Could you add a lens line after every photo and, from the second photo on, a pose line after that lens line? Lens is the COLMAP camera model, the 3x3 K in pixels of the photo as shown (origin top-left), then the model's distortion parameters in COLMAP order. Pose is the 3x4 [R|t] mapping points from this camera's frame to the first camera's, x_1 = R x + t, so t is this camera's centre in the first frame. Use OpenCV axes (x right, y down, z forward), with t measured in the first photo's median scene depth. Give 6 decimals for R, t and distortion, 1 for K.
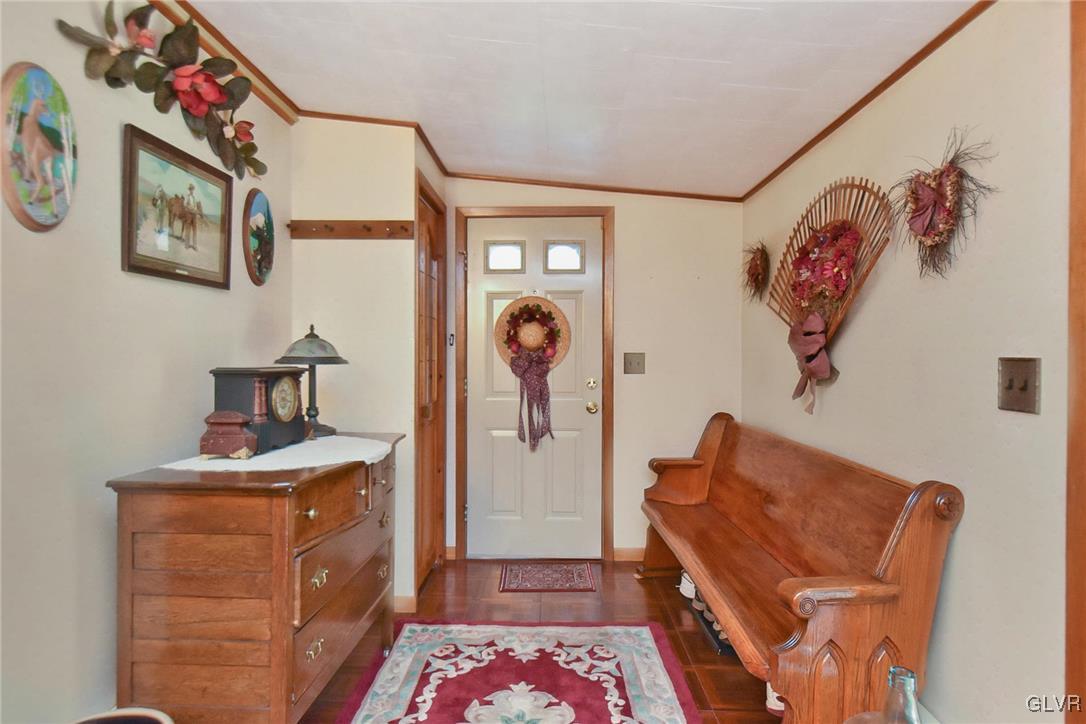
lens RADIAL K [[597.2, 0, 542.5], [0, 597.2, 360.5], [0, 0, 1]] dist [0.000239, 0.000033]
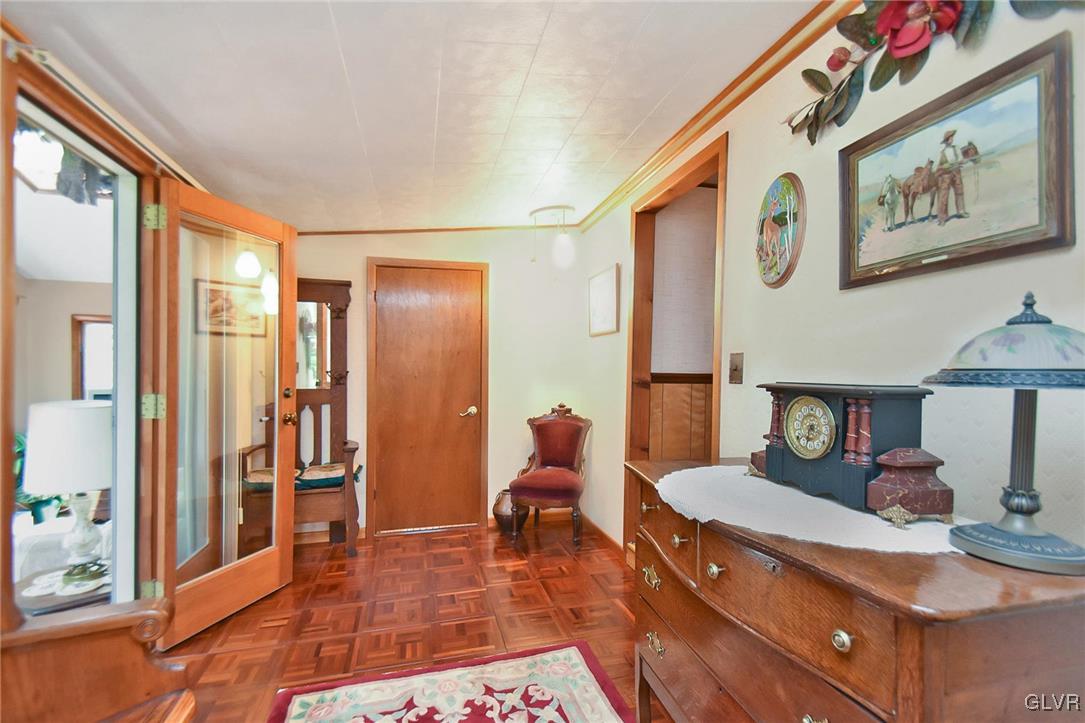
lens RADIAL K [[494.4, 0, 544.8], [0, 494.4, 366.5], [0, 0, 1]] dist [0.019512, -0.005464]
pose [[-0.958265, -0.010257, -0.285698, 0.051837], [-0.009248, 0.999945, -0.004879, -0.004111], [0.285732, -0.002033, -0.958307, 1.483605]]
